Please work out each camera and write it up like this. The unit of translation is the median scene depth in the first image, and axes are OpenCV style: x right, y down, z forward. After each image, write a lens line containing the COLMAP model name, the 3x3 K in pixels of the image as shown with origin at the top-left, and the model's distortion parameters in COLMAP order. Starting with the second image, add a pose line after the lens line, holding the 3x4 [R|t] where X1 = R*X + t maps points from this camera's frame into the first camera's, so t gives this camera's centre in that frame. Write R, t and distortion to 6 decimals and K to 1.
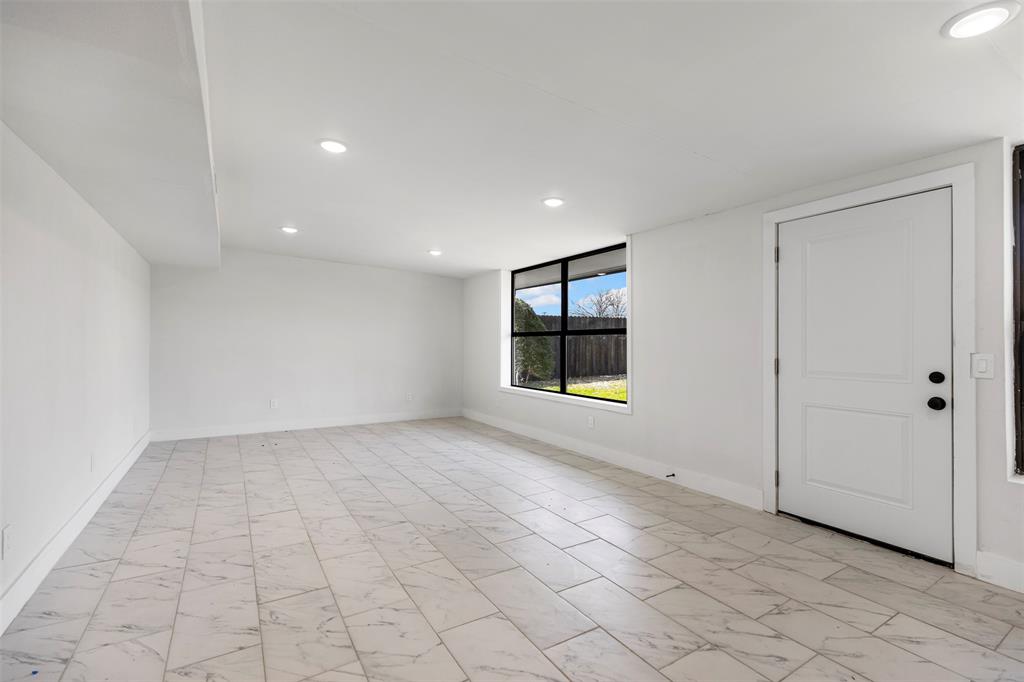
lens RADIAL K [[458.5, 0, 513.5], [0, 458.5, 344.6], [0, 0, 1]] dist [0.003710, 0.000124]
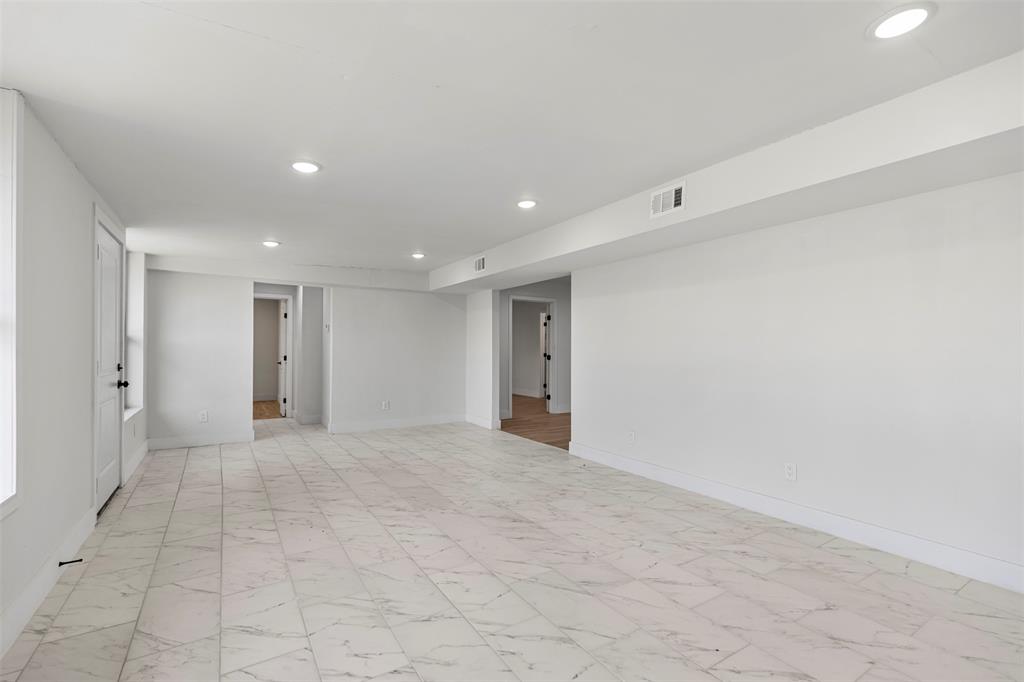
lens RADIAL K [[458.5, 0, 513.5], [0, 458.5, 344.6], [0, 0, 1]] dist [0.003710, 0.000124]
pose [[-0.999895, -0.012645, -0.007048, -0.305738], [-0.012599, 0.999900, -0.006463, -0.008383], [0.007129, -0.006374, -0.999954, 2.077774]]
